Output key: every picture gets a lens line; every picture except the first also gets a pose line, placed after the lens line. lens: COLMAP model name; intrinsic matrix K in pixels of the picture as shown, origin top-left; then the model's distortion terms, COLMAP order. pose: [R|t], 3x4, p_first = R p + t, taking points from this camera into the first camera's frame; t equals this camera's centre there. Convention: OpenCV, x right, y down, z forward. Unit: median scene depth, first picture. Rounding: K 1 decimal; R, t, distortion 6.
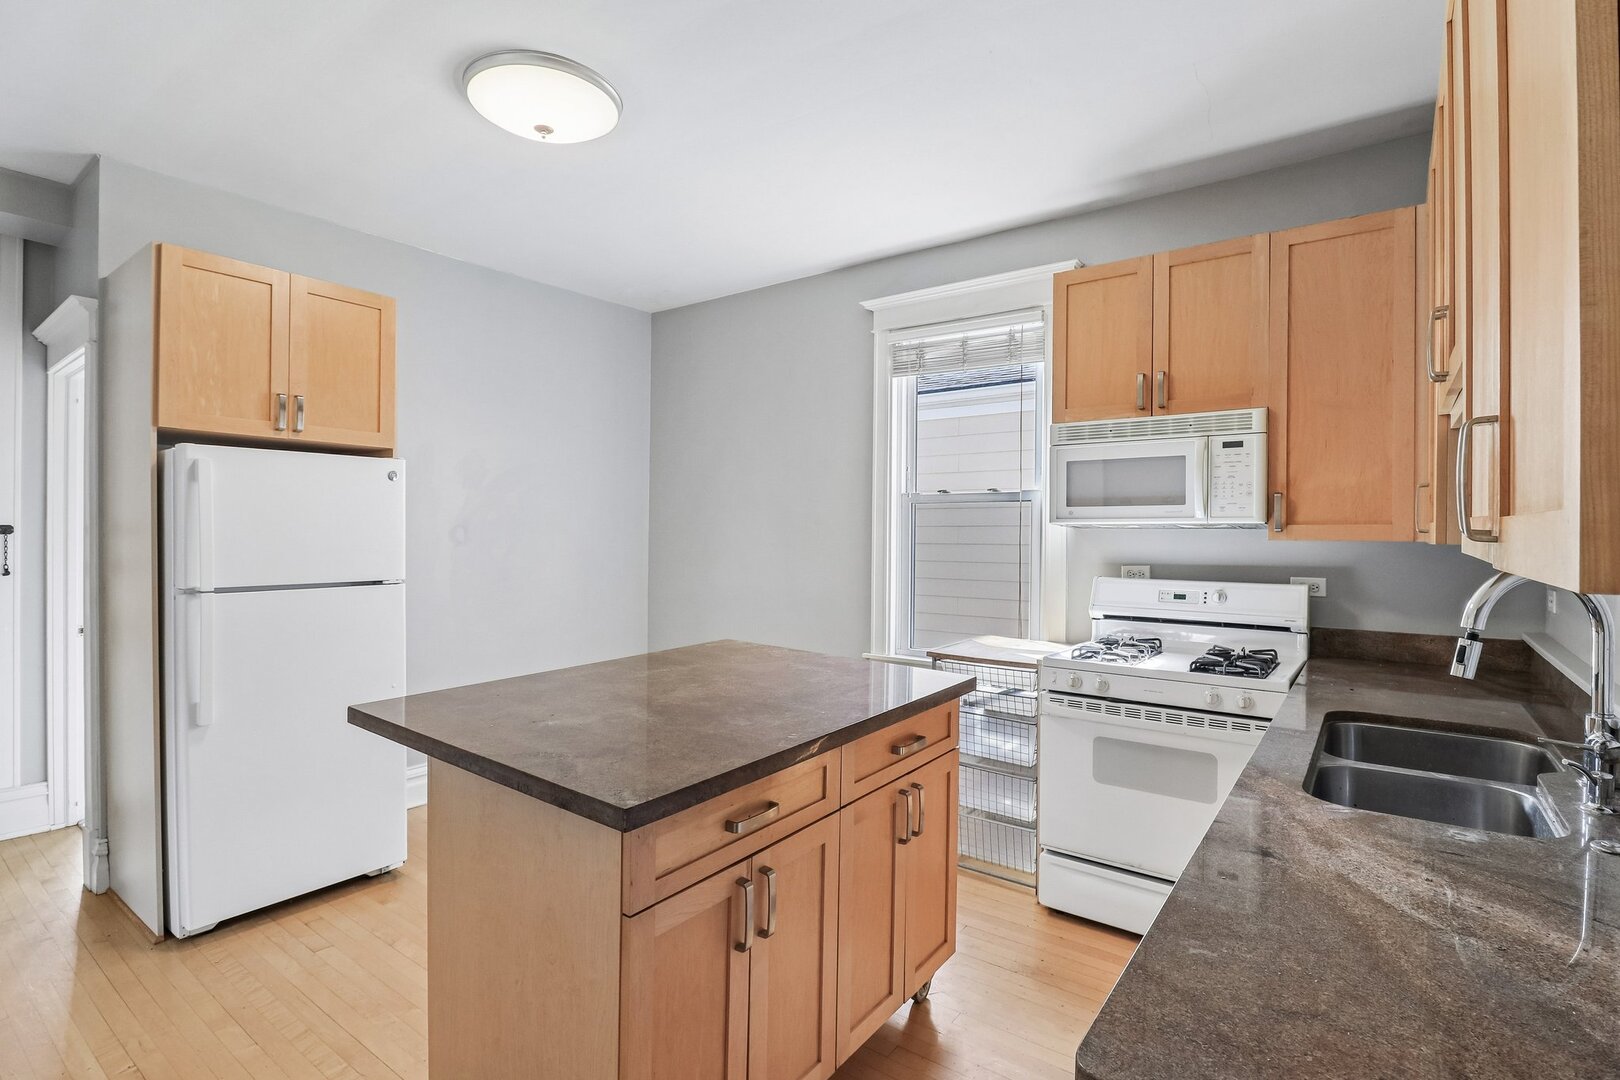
lens RADIAL K [[787.0, 0, 812.7], [0, 787.0, 525.3], [0, 0, 1]] dist [-0.002053, -0.017434]
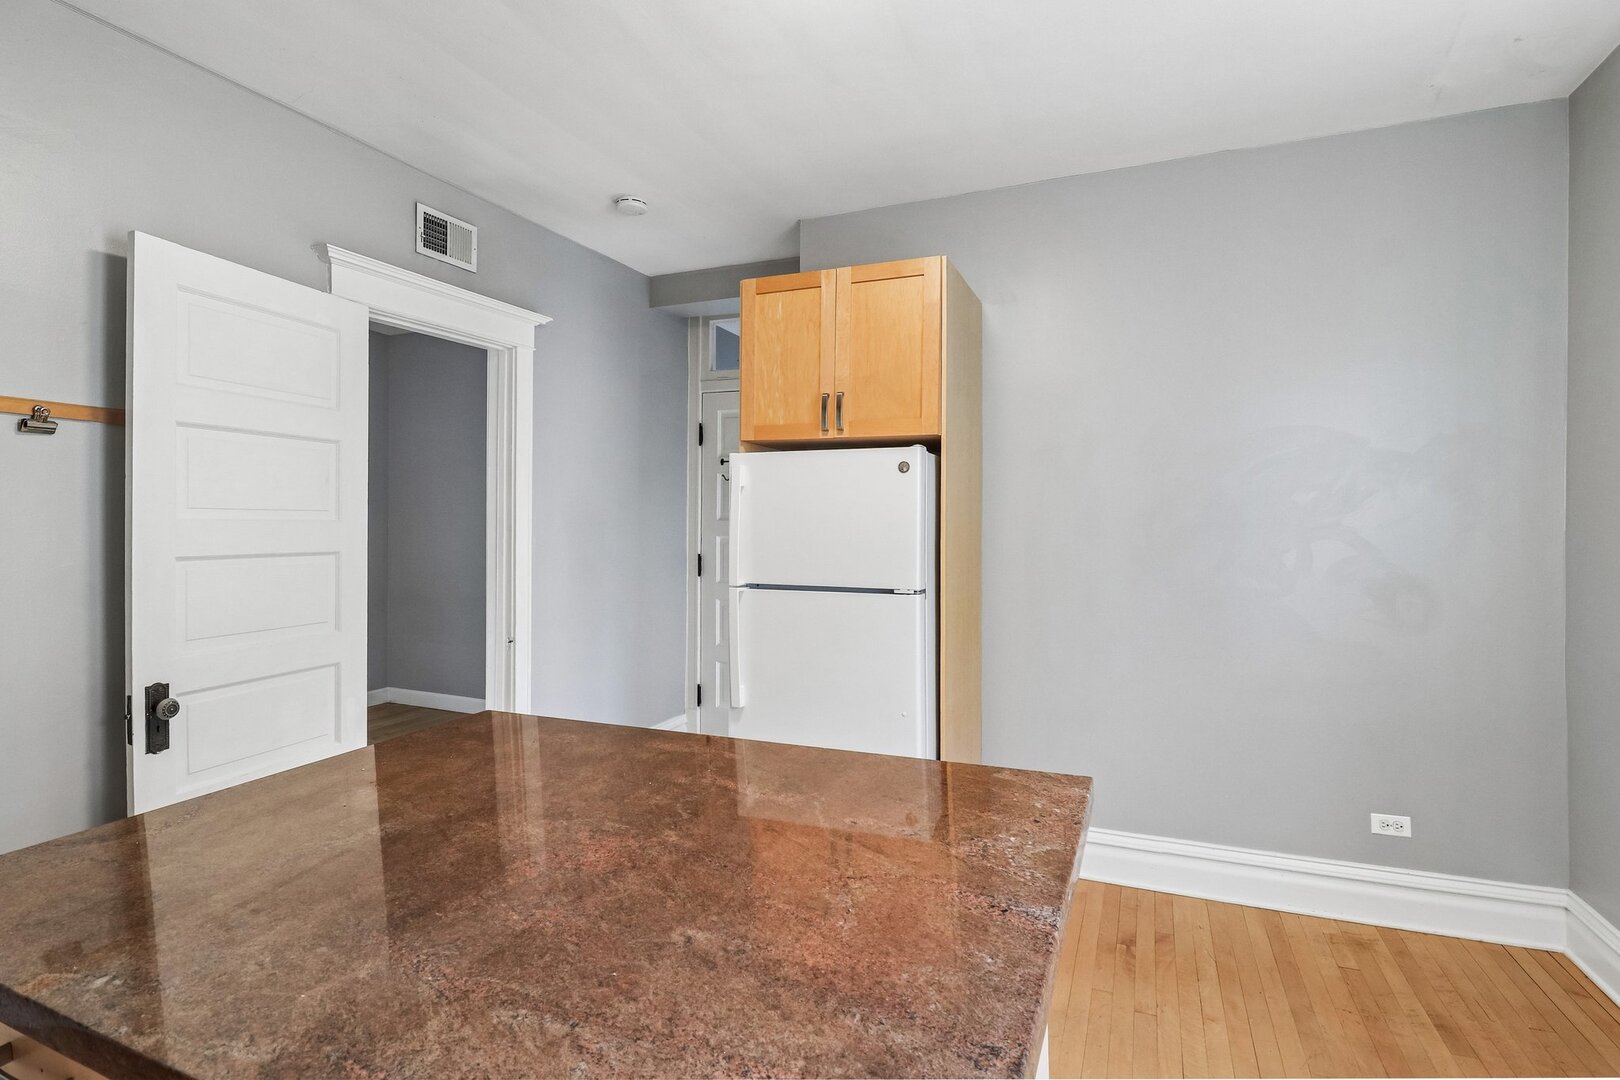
lens RADIAL K [[790.4, 0, 820.9], [0, 790.4, 513.8], [0, 0, 1]] dist [0.009274, -0.020316]
pose [[0.226969, -0.004382, -0.973892, 0.290604], [0.005604, 0.999979, -0.003193, -0.013072], [0.973886, -0.004733, 0.226989, 0.764498]]
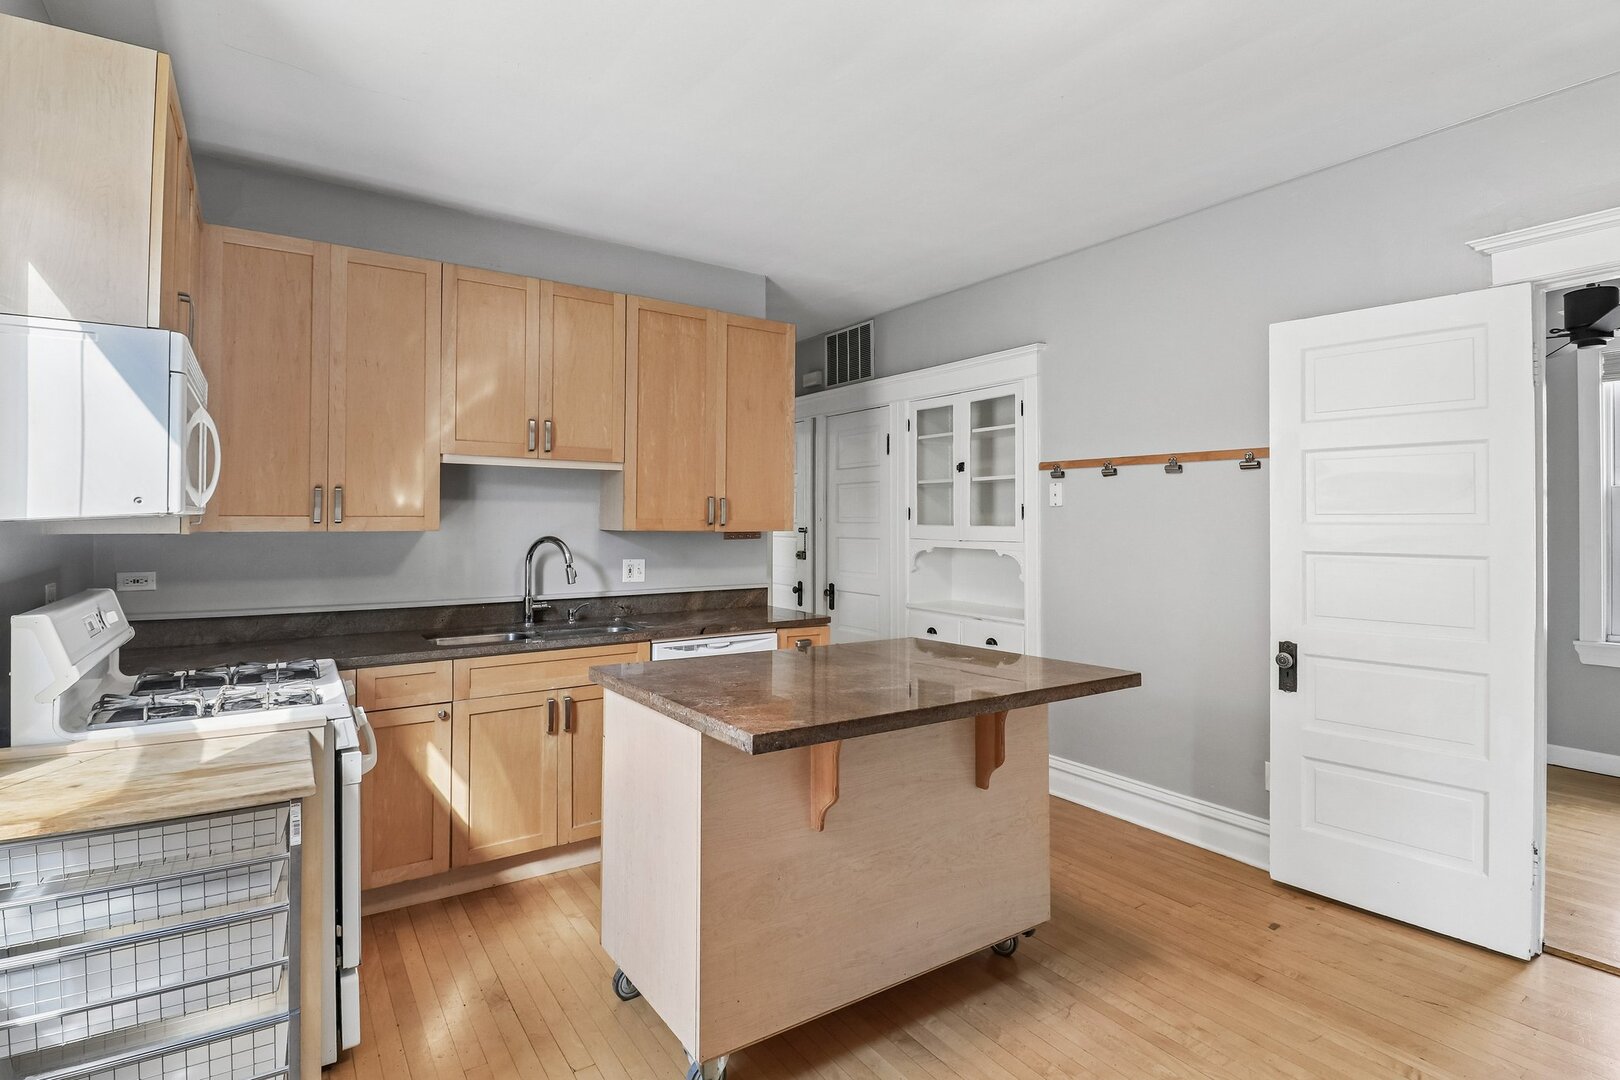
lens RADIAL K [[787.0, 0, 812.7], [0, 787.0, 525.3], [0, 0, 1]] dist [-0.002053, -0.017434]
pose [[-0.941539, -0.008526, 0.336795, -0.441547], [-0.008649, 0.999962, 0.001134, -0.004984], [-0.336792, -0.001846, -0.941577, 1.627402]]
